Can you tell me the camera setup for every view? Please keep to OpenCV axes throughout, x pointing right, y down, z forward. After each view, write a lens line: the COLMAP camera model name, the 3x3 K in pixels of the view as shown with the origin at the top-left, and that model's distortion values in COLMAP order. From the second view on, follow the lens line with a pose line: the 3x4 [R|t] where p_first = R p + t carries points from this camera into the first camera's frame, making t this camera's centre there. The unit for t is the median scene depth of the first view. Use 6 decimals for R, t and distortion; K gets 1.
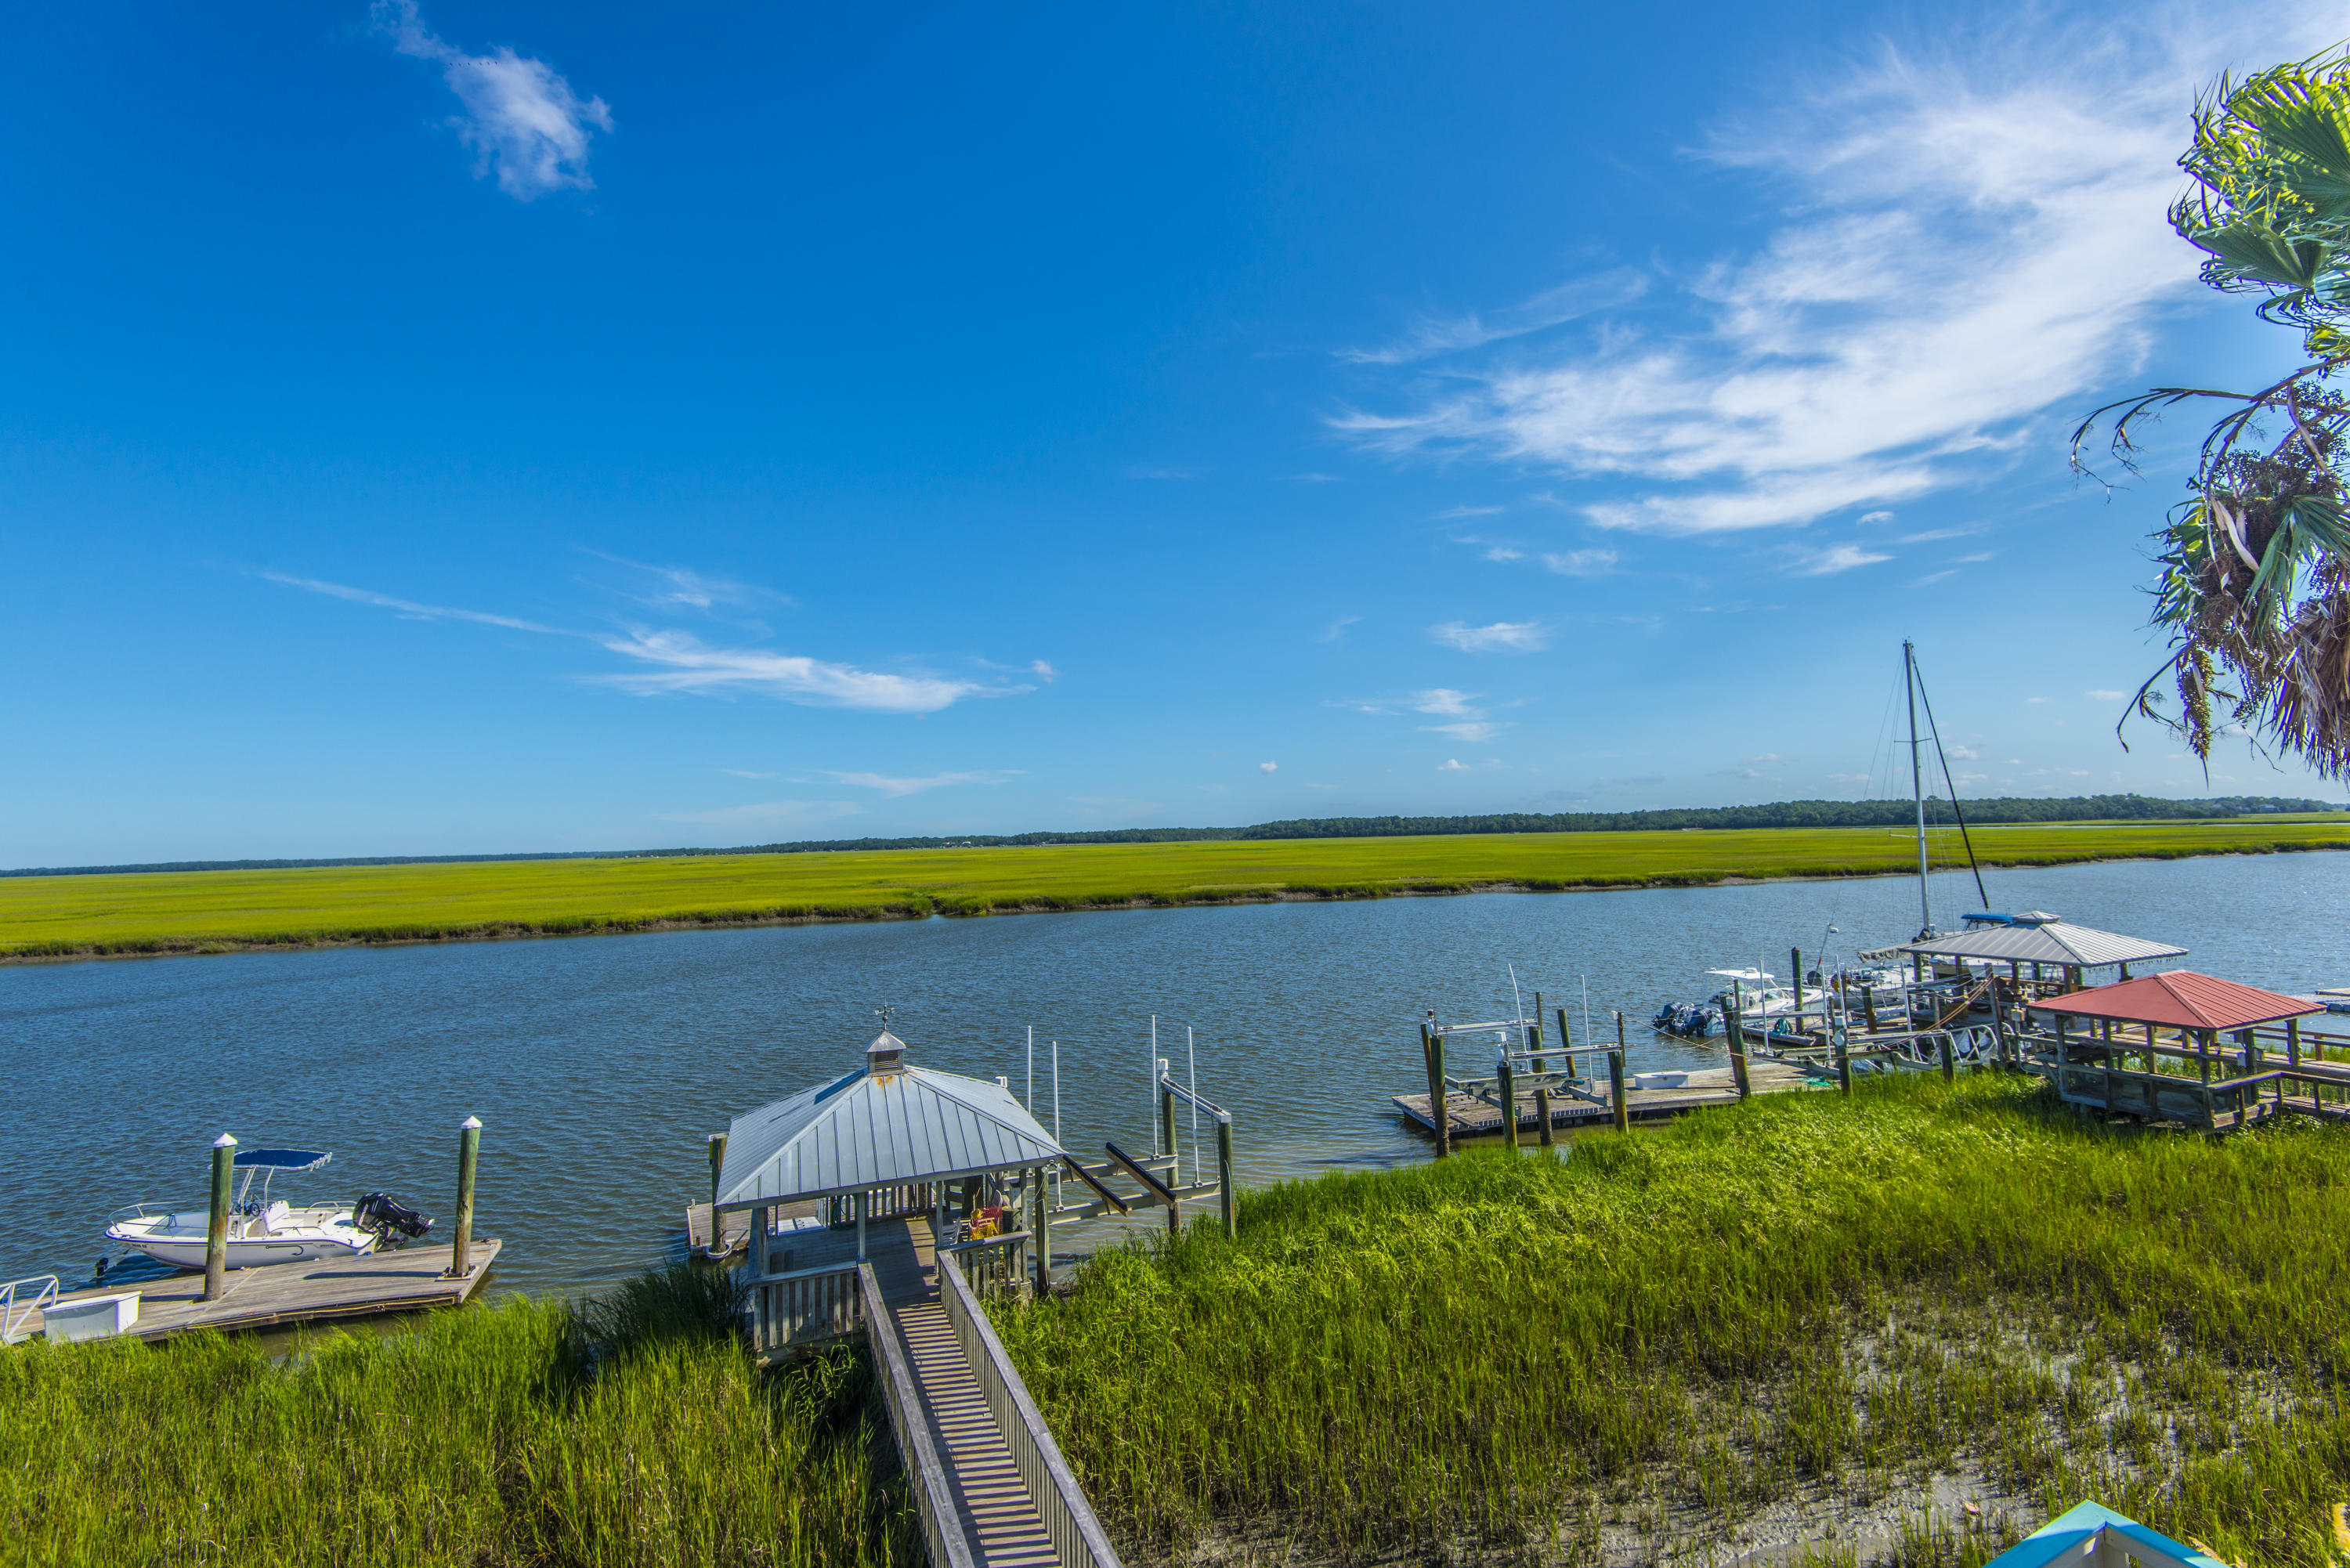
lens RADIAL K [[1061.0, 0, 1180.6], [0, 1061.0, 774.7], [0, 0, 1]] dist [0.040519, -0.024912]
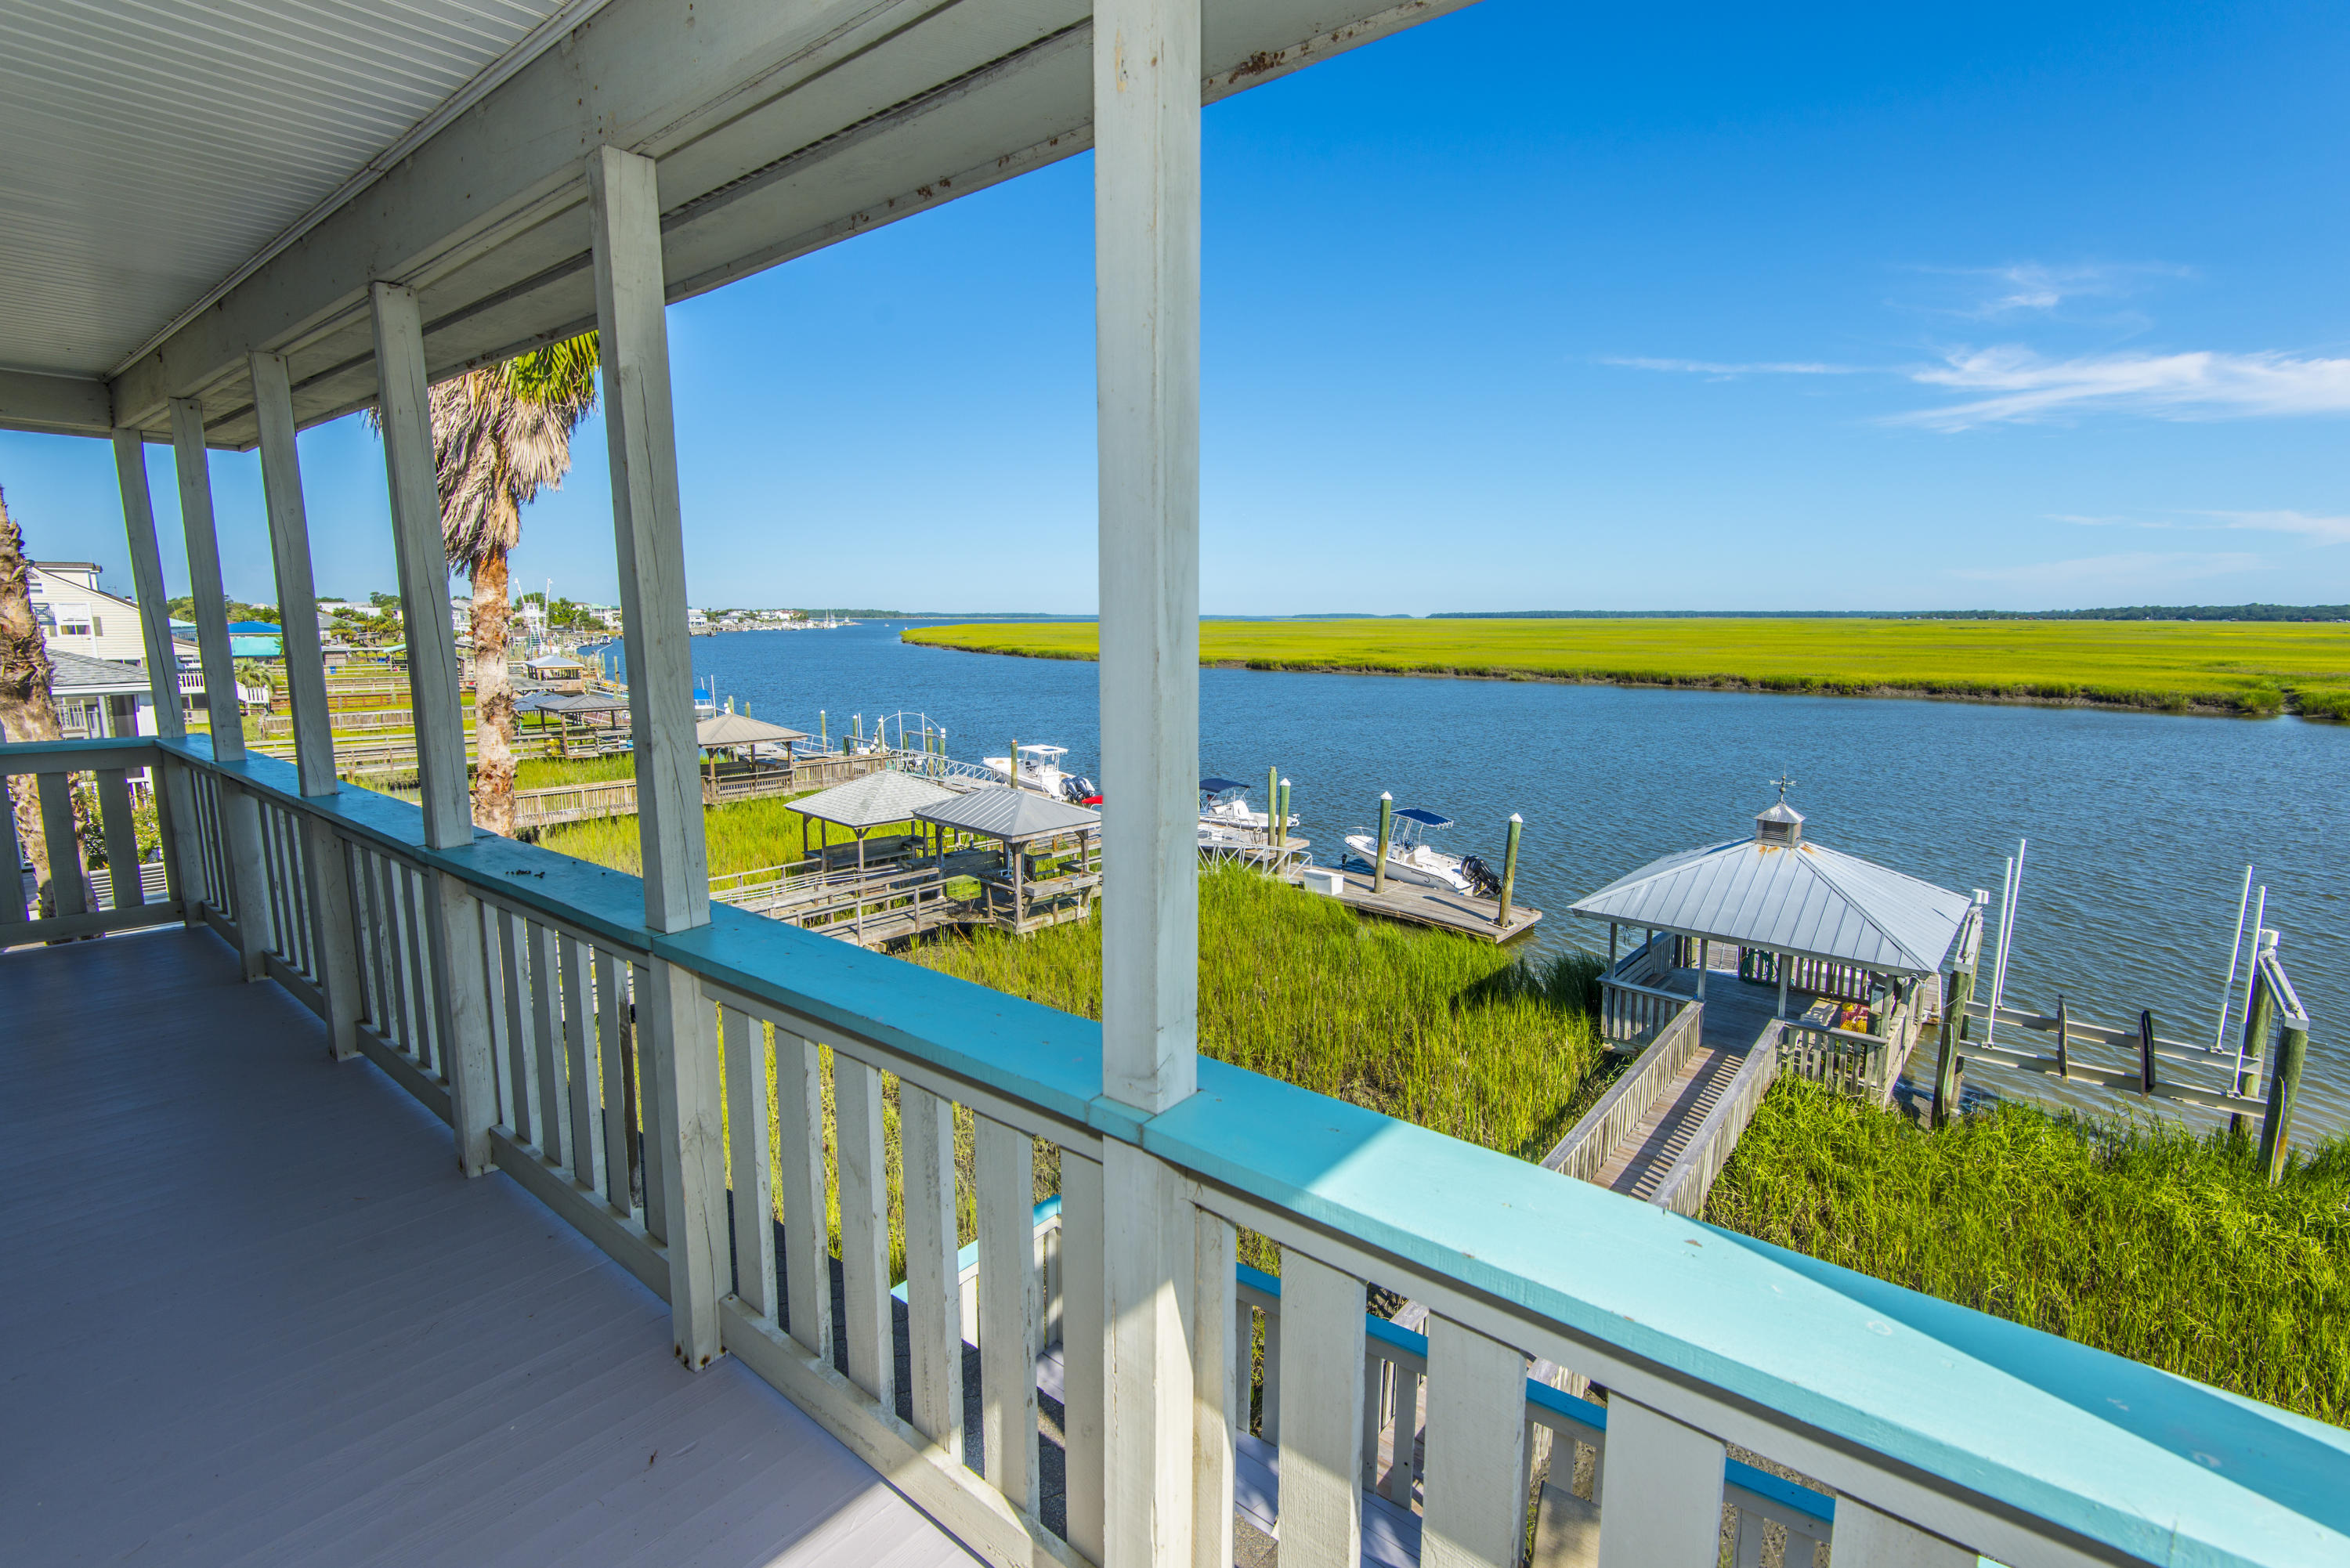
lens RADIAL K [[1061.0, 0, 1180.6], [0, 1061.0, 774.7], [0, 0, 1]] dist [0.040519, -0.024912]
pose [[0.482896, 0.161931, -0.860575, 0.277222], [0.033092, 0.978677, 0.202722, -0.001571], [0.875052, -0.126372, 0.467240, 0.059110]]
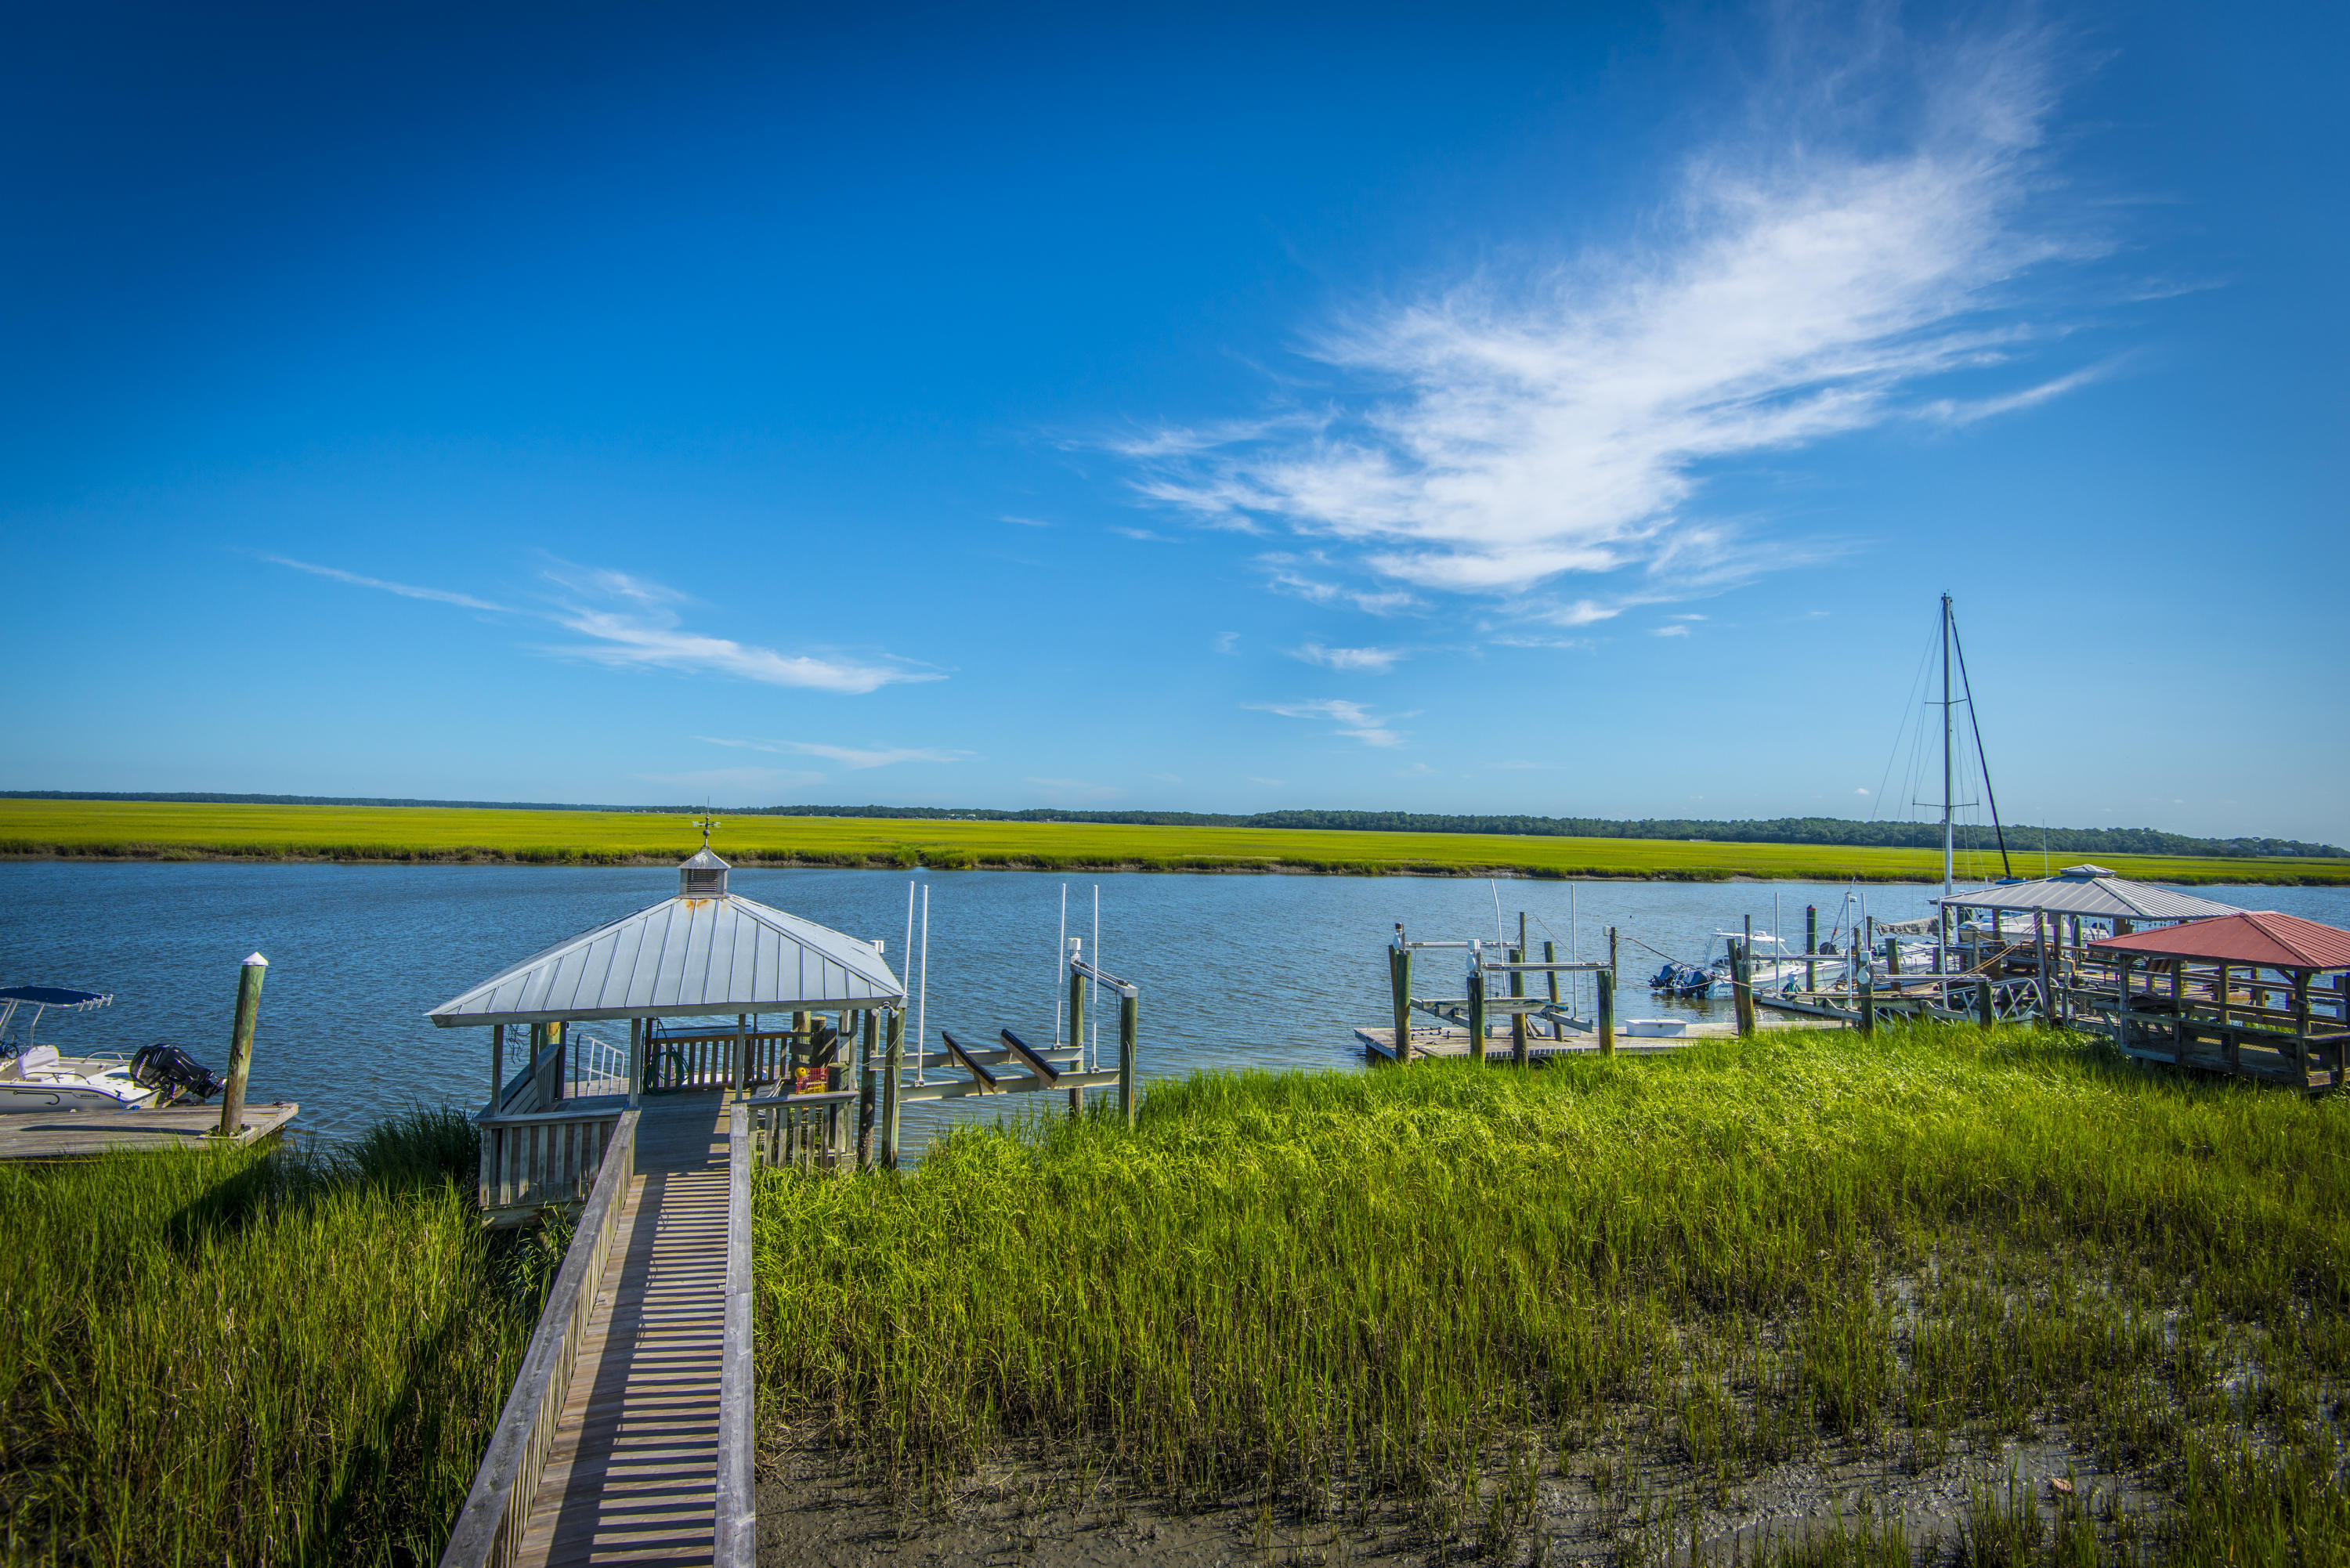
lens RADIAL K [[1061.0, 0, 1180.6], [0, 1061.0, 774.7], [0, 0, 1]] dist [0.040519, -0.024912]
pose [[0.998466, 0.054804, -0.007912, 0.080665], [-0.054697, 0.998418, 0.013057, 0.143693], [0.008615, -0.012604, 0.999883, 0.177261]]
